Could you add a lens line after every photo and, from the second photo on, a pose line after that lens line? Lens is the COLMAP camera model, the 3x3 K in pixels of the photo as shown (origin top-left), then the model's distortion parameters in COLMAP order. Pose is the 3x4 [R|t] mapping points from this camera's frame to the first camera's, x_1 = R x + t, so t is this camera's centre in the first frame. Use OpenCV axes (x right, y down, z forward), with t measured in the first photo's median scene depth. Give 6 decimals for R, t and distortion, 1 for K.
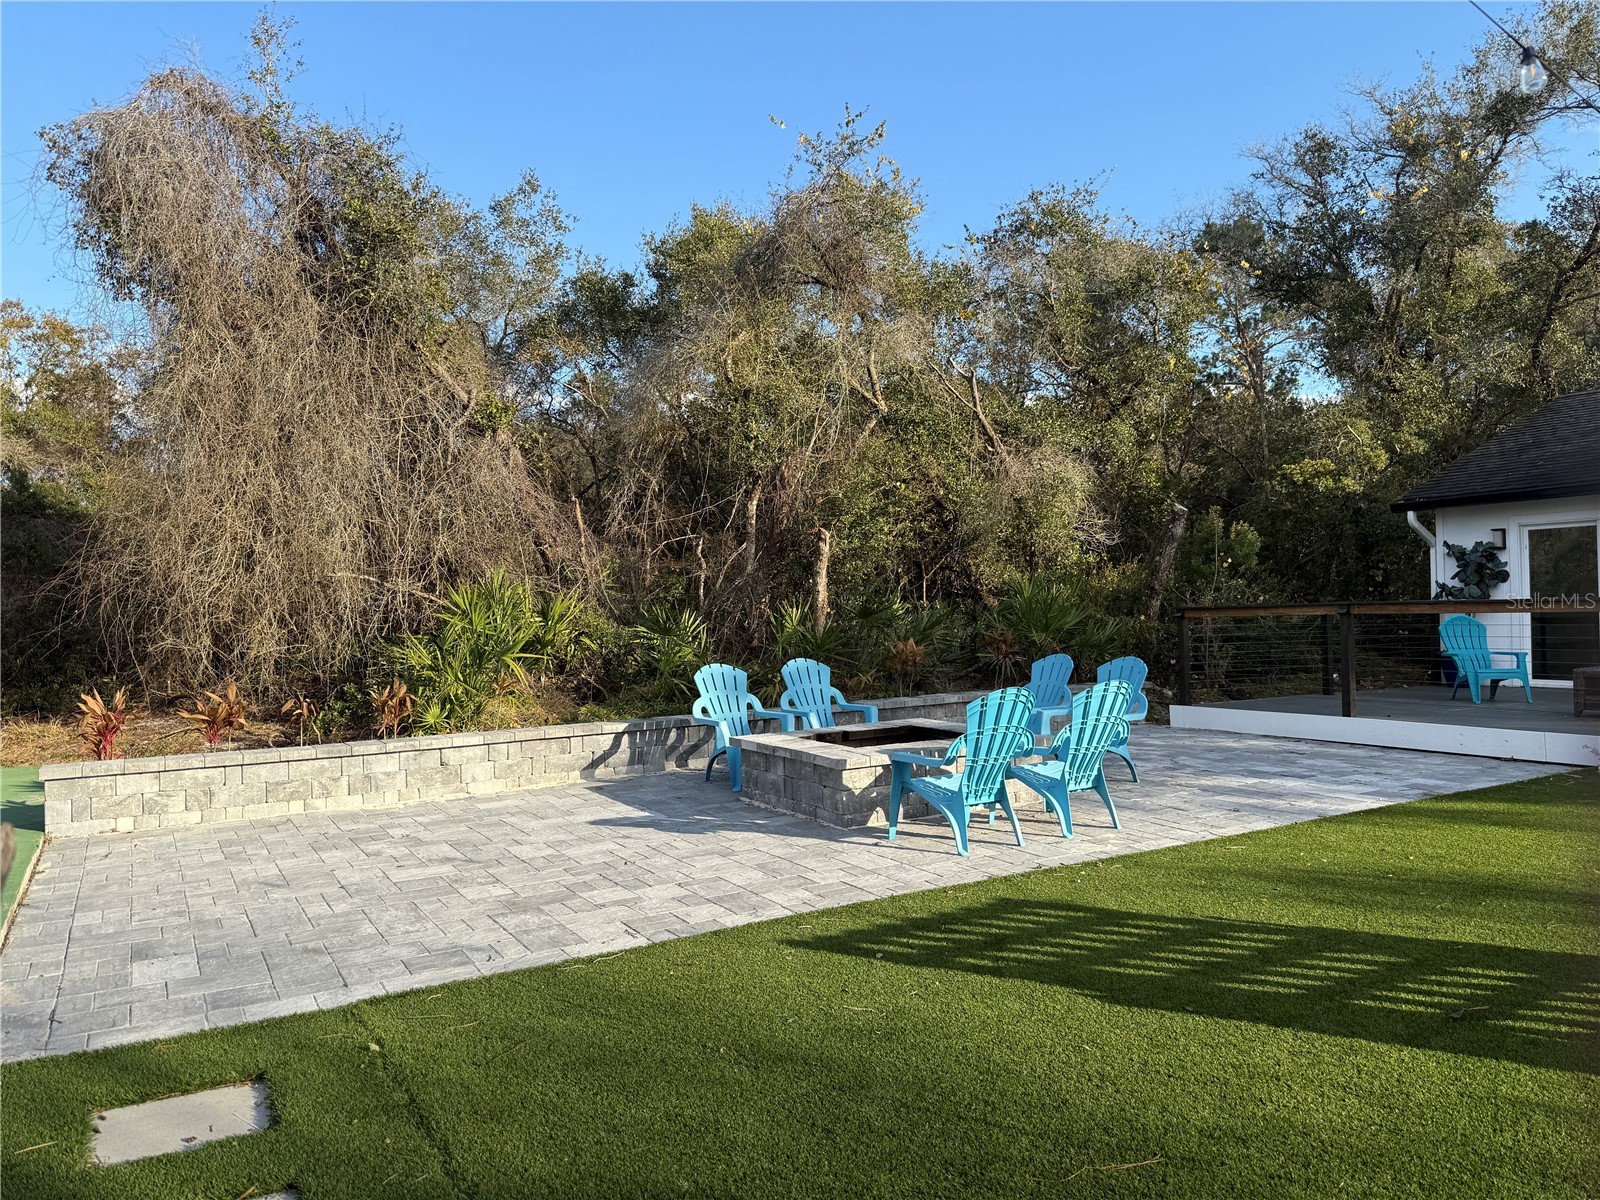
lens RADIAL K [[1131.6, 0, 816.1], [0, 1131.6, 585.2], [0, 0, 1]] dist [0.025049, -0.023751]
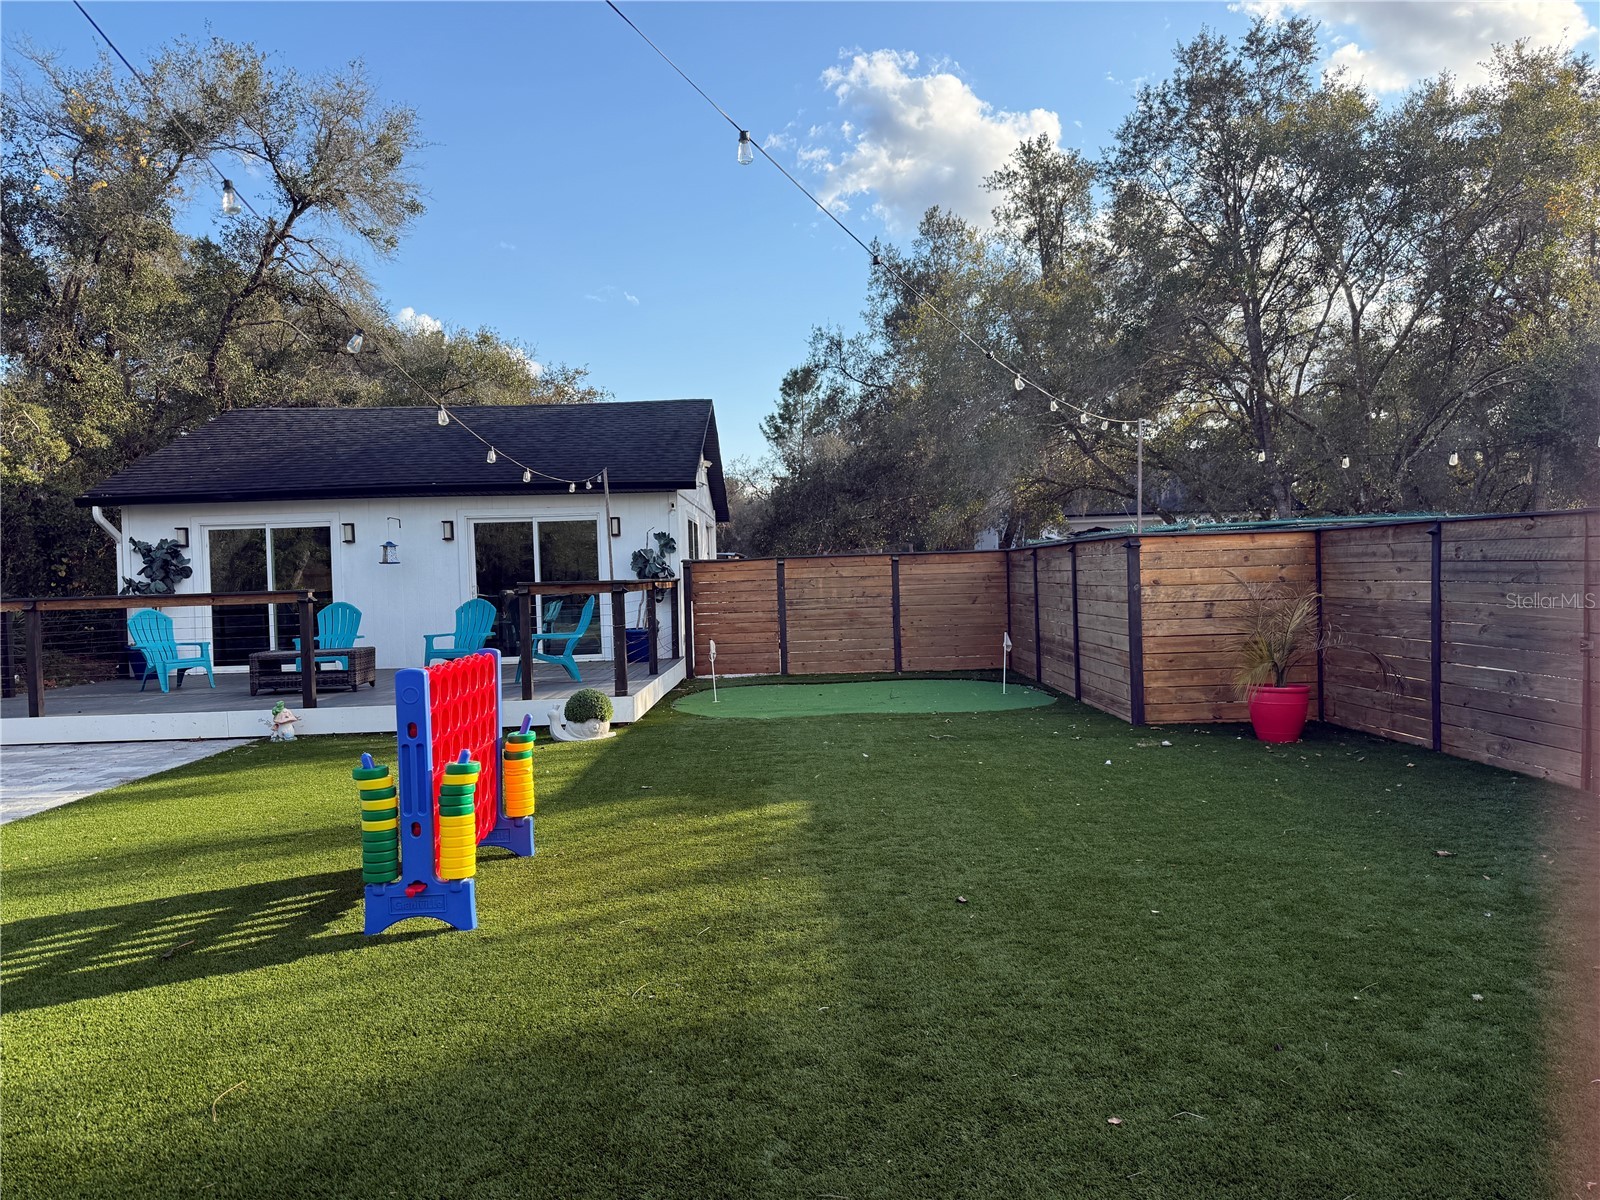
lens RADIAL K [[1112.6, 0, 799.0], [0, 1112.6, 608.0], [0, 0, 1]] dist [0.029718, -0.035892]
pose [[0.500305, -0.021293, 0.865587, -0.019787], [-0.000211, 0.999695, 0.024714, -0.000416], [-0.865849, -0.012547, 0.500148, -0.025164]]
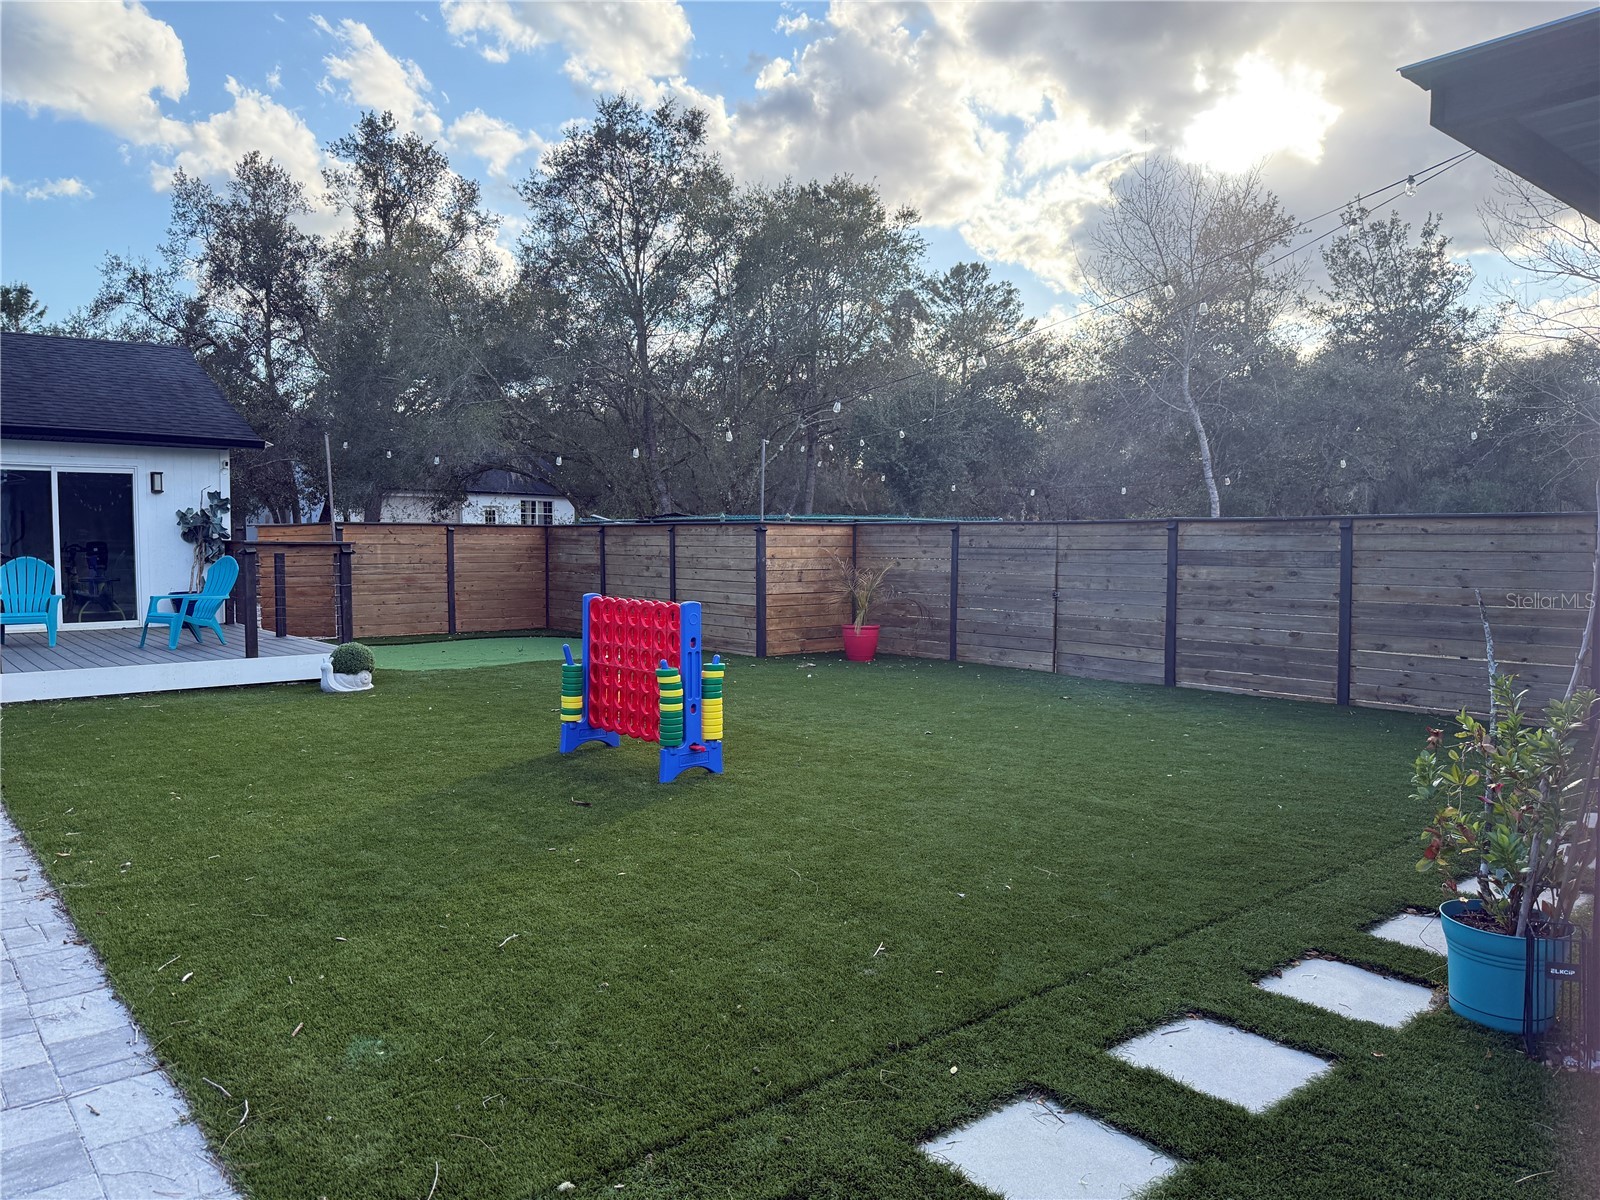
lens RADIAL K [[1121.5, 0, 800.0], [0, 1121.5, 600.0], [0, 0, 1]] dist [0.062832, -0.089413]
pose [[-0.162846, -0.034255, 0.986057, -0.271542], [-0.022775, 0.999261, 0.030953, 0.007573], [-0.986389, -0.017417, -0.163506, 0.248168]]
